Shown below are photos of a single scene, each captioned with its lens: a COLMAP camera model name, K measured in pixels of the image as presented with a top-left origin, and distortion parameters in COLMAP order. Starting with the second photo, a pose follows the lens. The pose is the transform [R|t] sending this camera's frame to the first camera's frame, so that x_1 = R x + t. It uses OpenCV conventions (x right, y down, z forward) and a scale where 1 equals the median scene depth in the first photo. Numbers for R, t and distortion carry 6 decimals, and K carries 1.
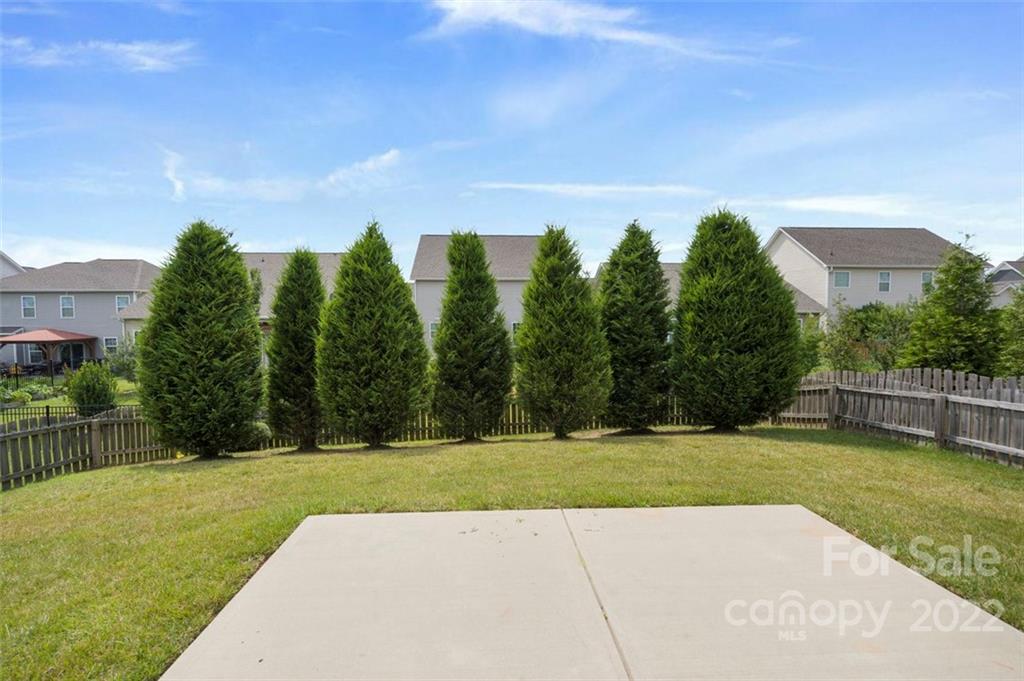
lens RADIAL K [[473.6, 0, 506.4], [0, 473.6, 338.2], [0, 0, 1]] dist [0.003408, 0.000424]
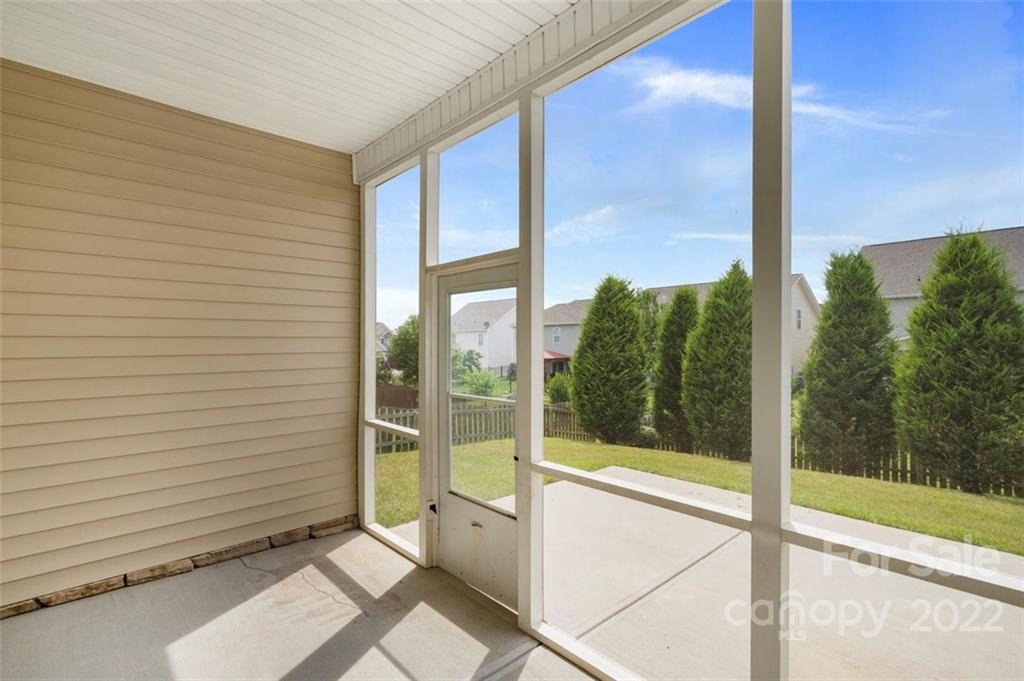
lens RADIAL K [[473.6, 0, 506.4], [0, 473.6, 338.2], [0, 0, 1]] dist [0.003408, 0.000424]
pose [[0.649382, -0.005504, -0.760443, 0.243832], [-0.033524, 0.998795, -0.035857, 0.000403], [0.759723, 0.048778, 0.648414, -0.155468]]
